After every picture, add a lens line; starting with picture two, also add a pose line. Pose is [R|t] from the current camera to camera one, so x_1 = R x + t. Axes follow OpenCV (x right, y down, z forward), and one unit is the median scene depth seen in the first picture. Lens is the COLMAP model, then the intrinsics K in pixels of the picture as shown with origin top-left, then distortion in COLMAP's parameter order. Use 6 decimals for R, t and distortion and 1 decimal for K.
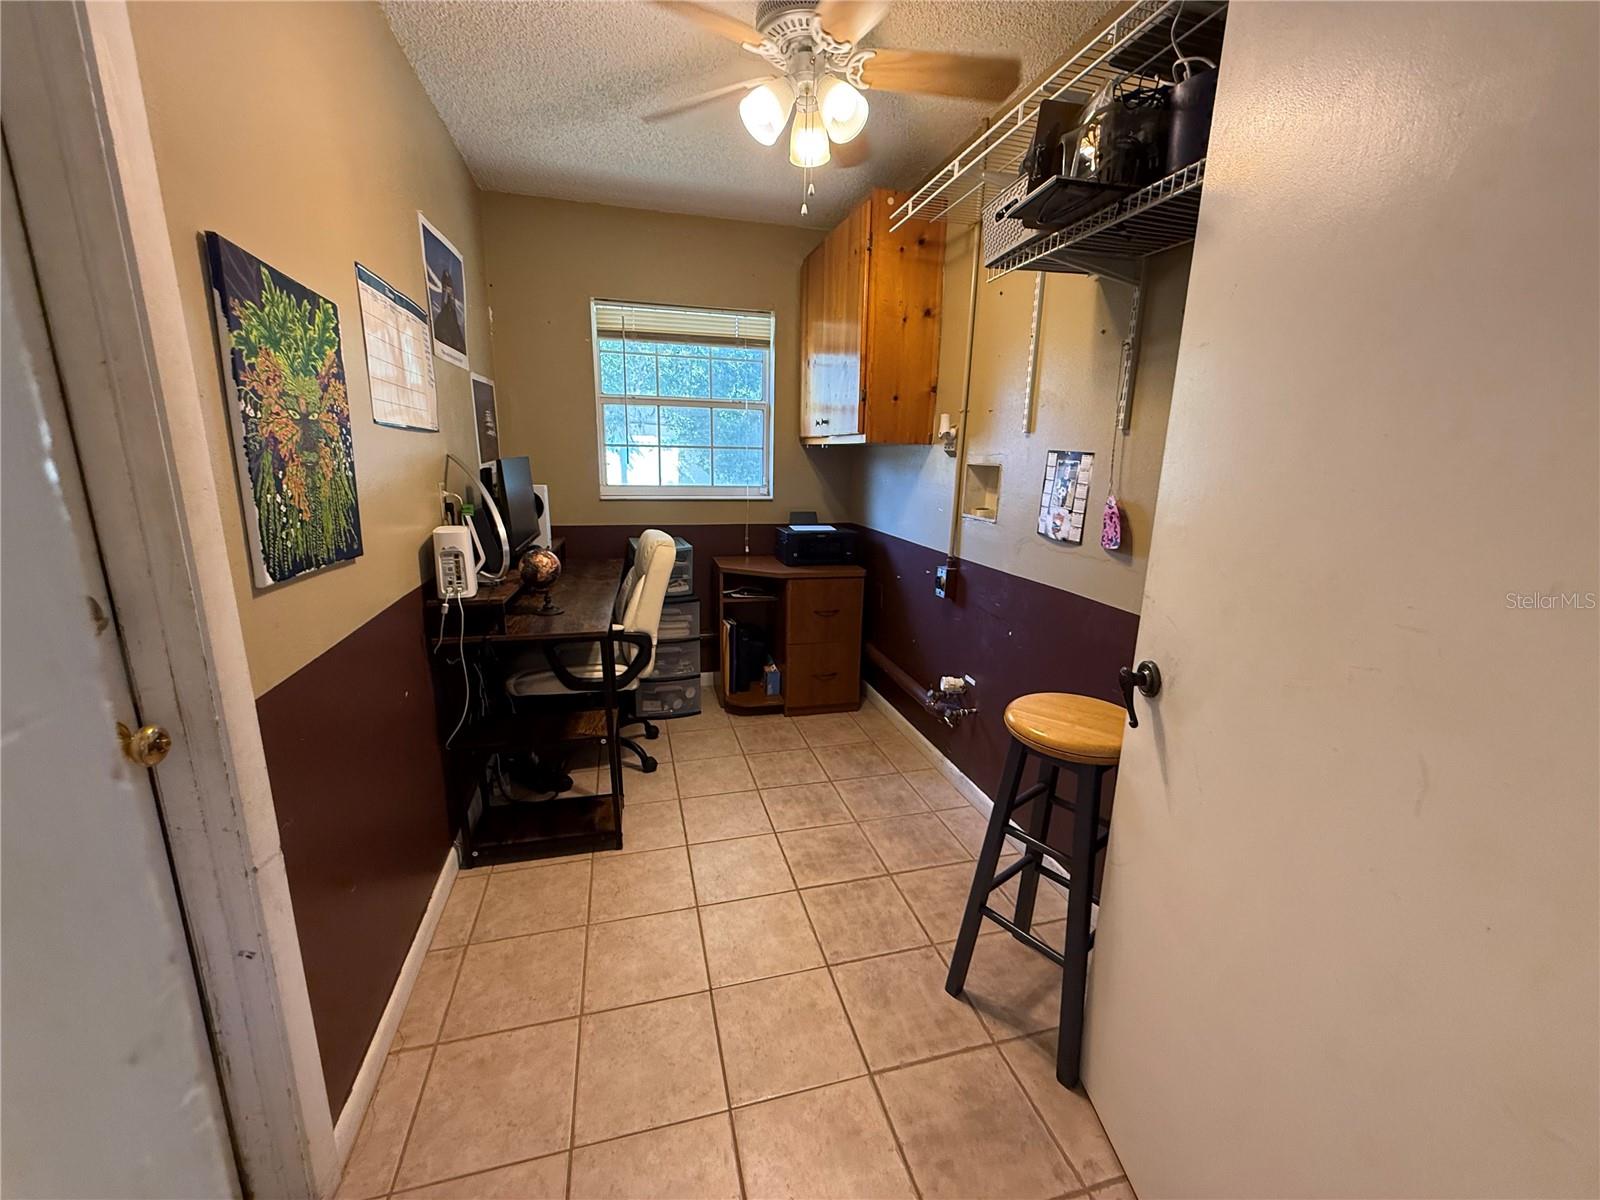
lens RADIAL K [[637.1, 0, 800.0], [0, 637.1, 600.0], [0, 0, 1]] dist [-0.000743, -0.000360]
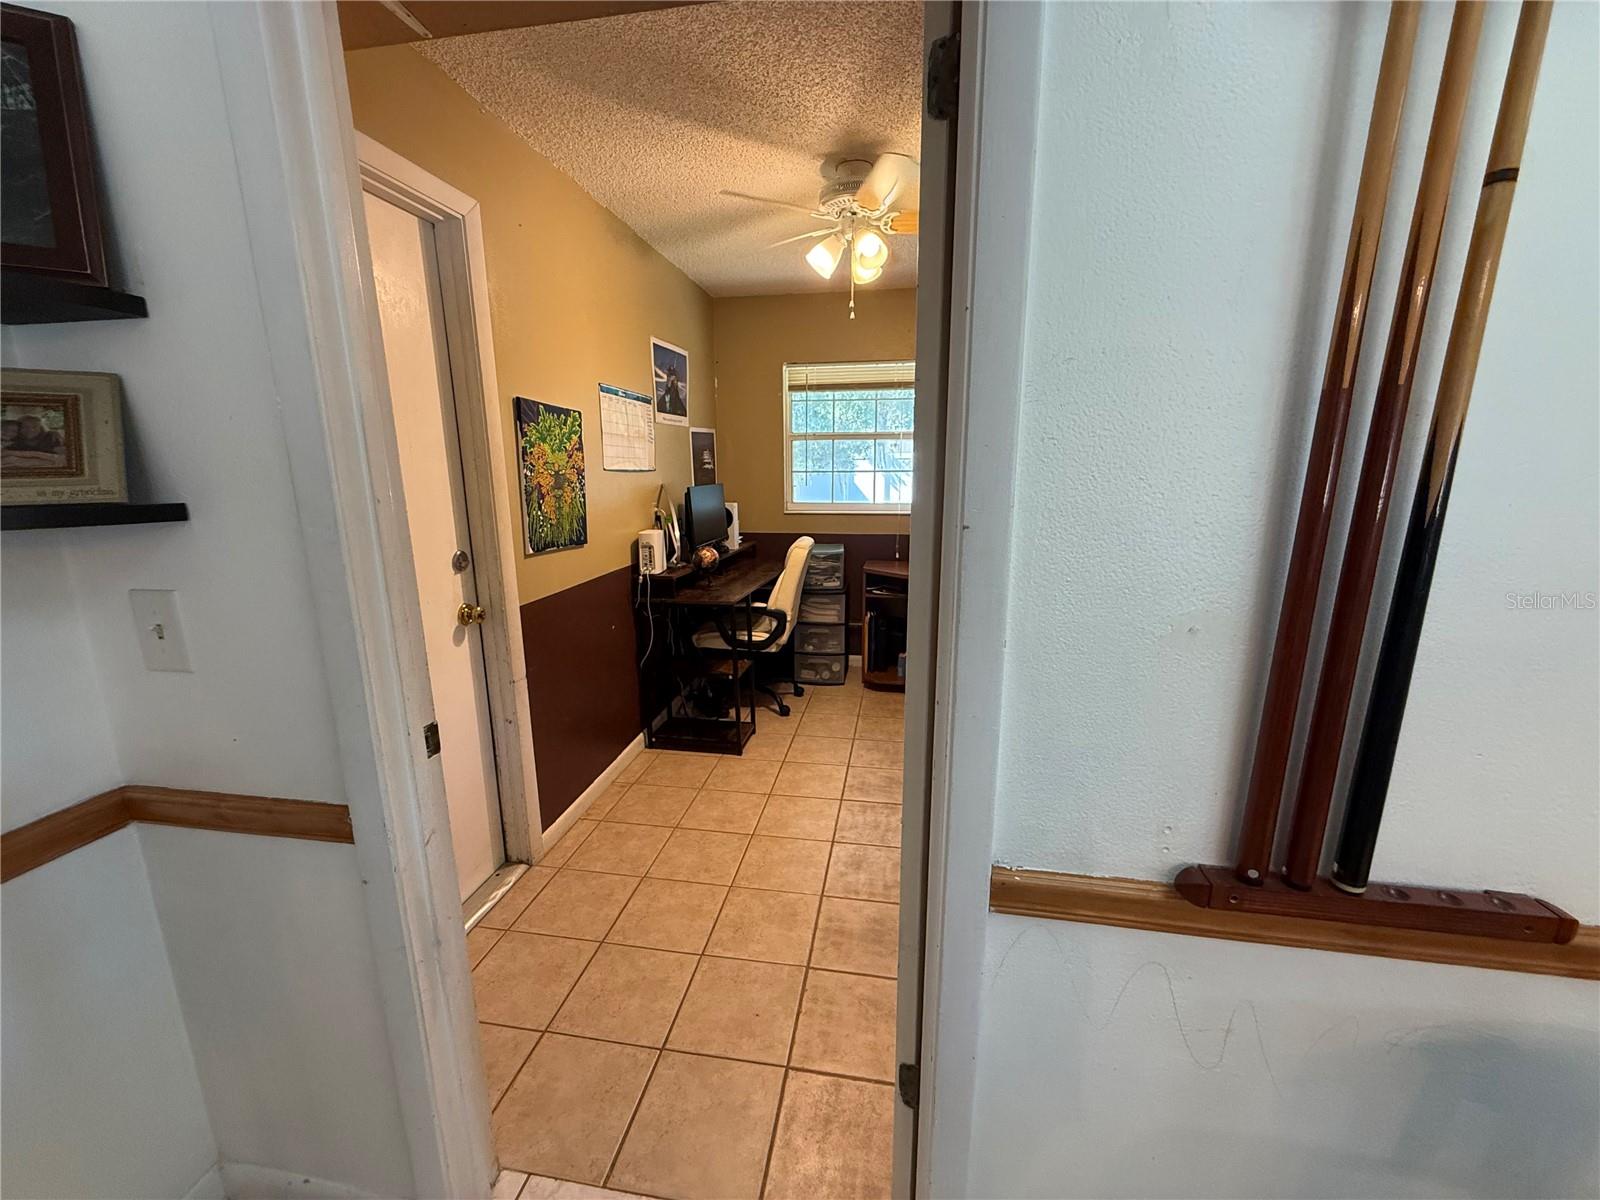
lens RADIAL K [[637.1, 0, 800.0], [0, 637.1, 600.0], [0, 0, 1]] dist [-0.000743, -0.000360]
pose [[0.907783, 0.061677, -0.414881, 0.411835], [-0.070311, 0.997510, -0.005553, 0.037788], [0.413505, 0.034211, 0.909859, -0.265045]]
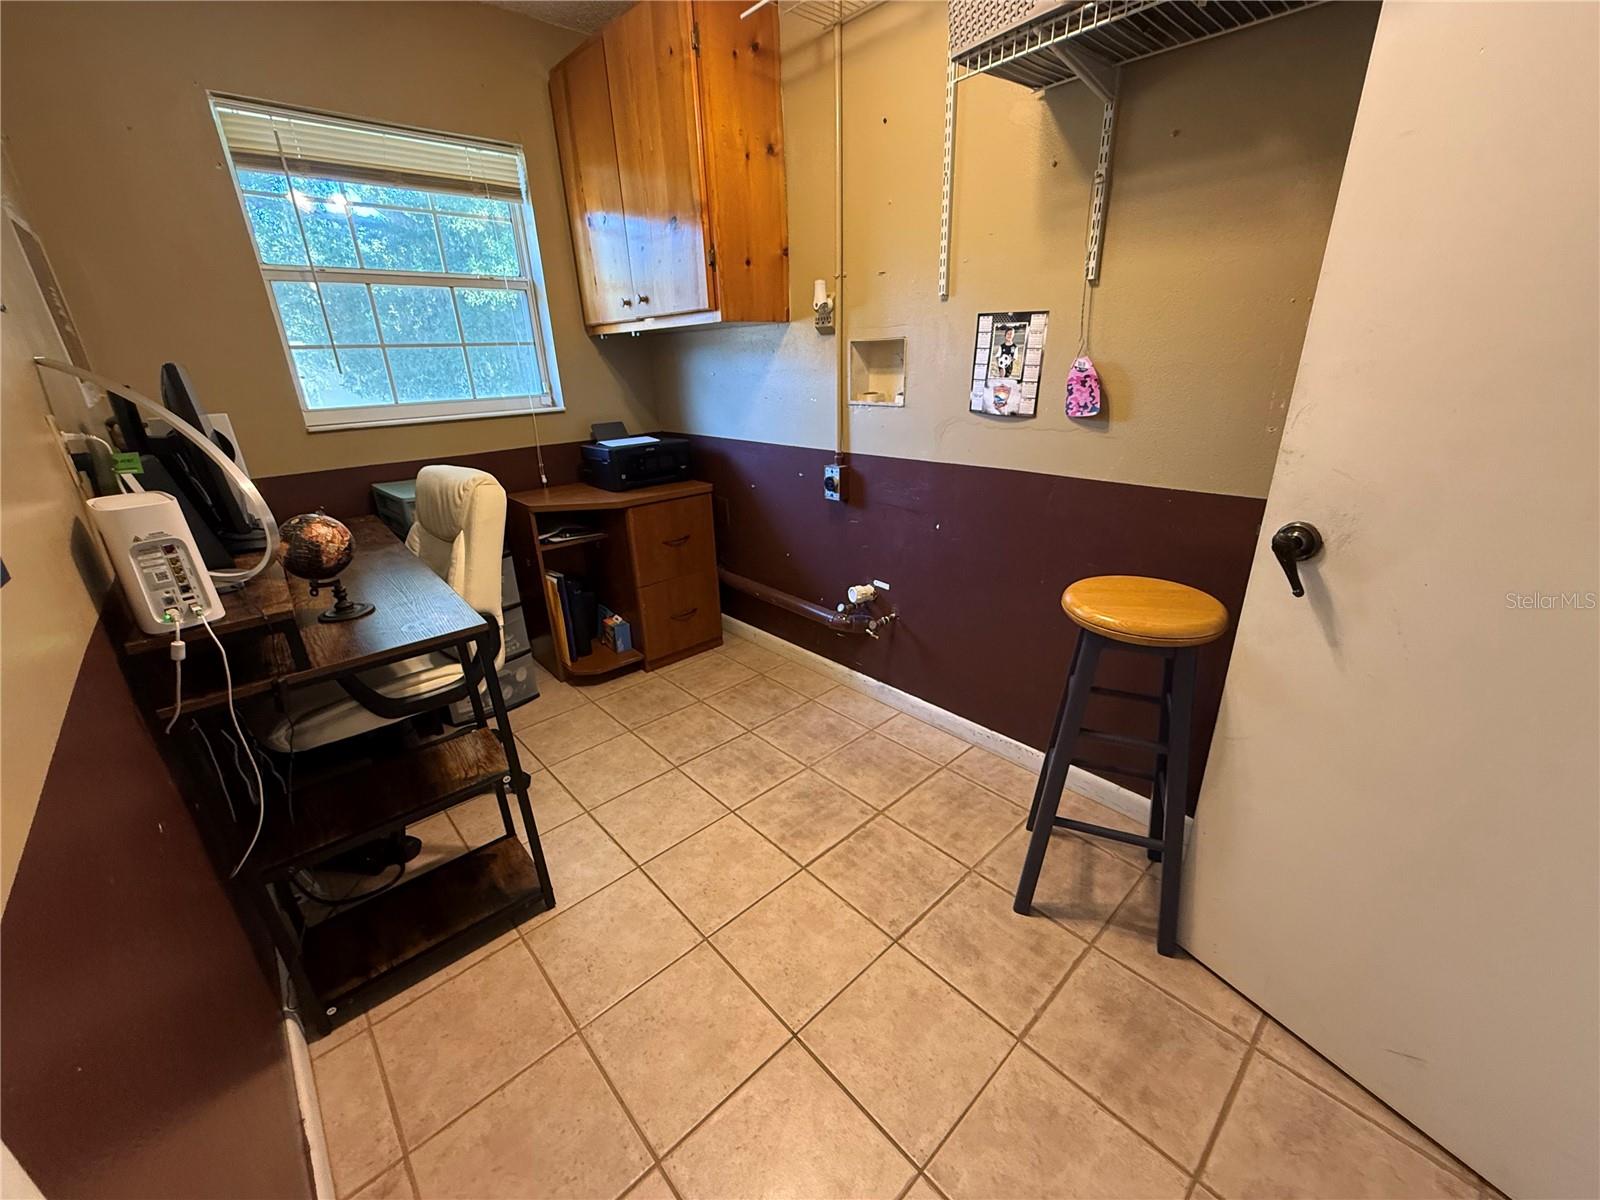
lens RADIAL K [[637.1, 0, 800.0], [0, 637.1, 600.0], [0, 0, 1]] dist [-0.000743, -0.000360]
pose [[0.887547, -0.210837, 0.409644, -0.251997], [0.153405, 0.973648, 0.168749, -0.030959], [-0.434428, -0.086931, 0.896502, 0.249766]]
